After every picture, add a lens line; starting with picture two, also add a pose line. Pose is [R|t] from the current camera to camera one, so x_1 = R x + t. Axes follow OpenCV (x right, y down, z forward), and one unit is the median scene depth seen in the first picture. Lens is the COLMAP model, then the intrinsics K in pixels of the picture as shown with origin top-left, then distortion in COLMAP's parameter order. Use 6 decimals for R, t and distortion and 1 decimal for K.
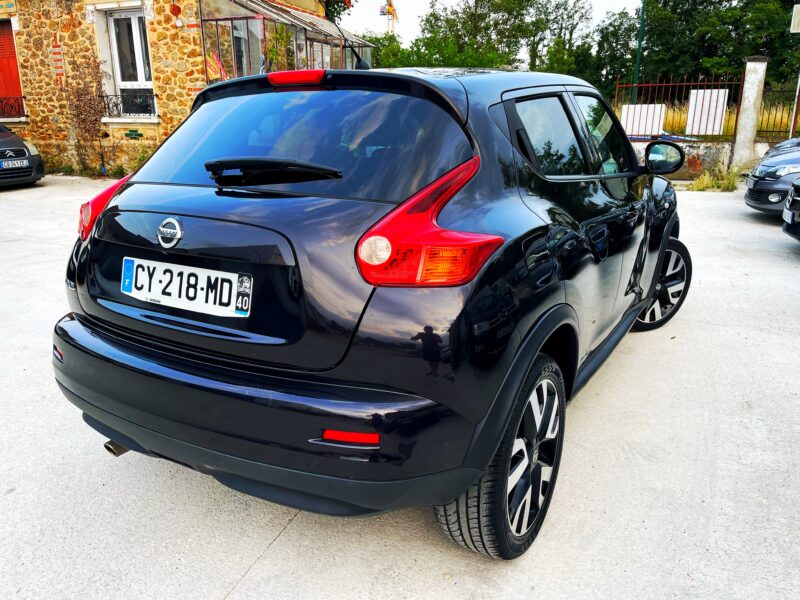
lens RADIAL K [[611.9, 0, 395.1], [0, 611.9, 290.7], [0, 0, 1]] dist [0.064027, -0.101319]
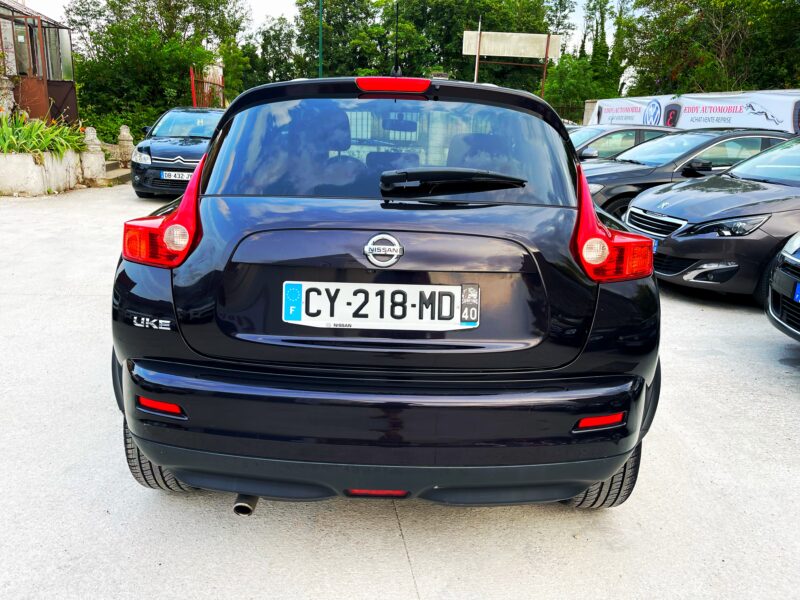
lens RADIAL K [[602.7, 0, 398.8], [0, 602.7, 296.4], [0, 0, 1]] dist [0.094073, -0.131923]
pose [[0.866165, -0.106228, 0.488338, -0.107558], [0.099729, 0.994235, 0.039386, -0.007707], [-0.489706, 0.014587, 0.871765, 0.025326]]
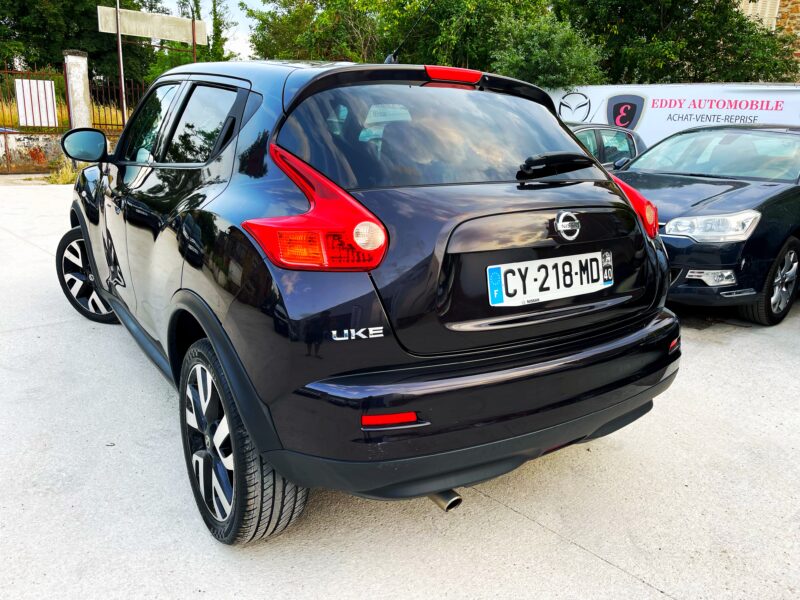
lens RADIAL K [[602.7, 0, 398.8], [0, 602.7, 296.4], [0, 0, 1]] dist [0.094073, -0.131923]
pose [[0.421726, -0.220914, 0.879400, -0.189877], [0.200114, 0.968627, 0.147361, -0.025097], [-0.884365, 0.113834, 0.452703, 0.107875]]
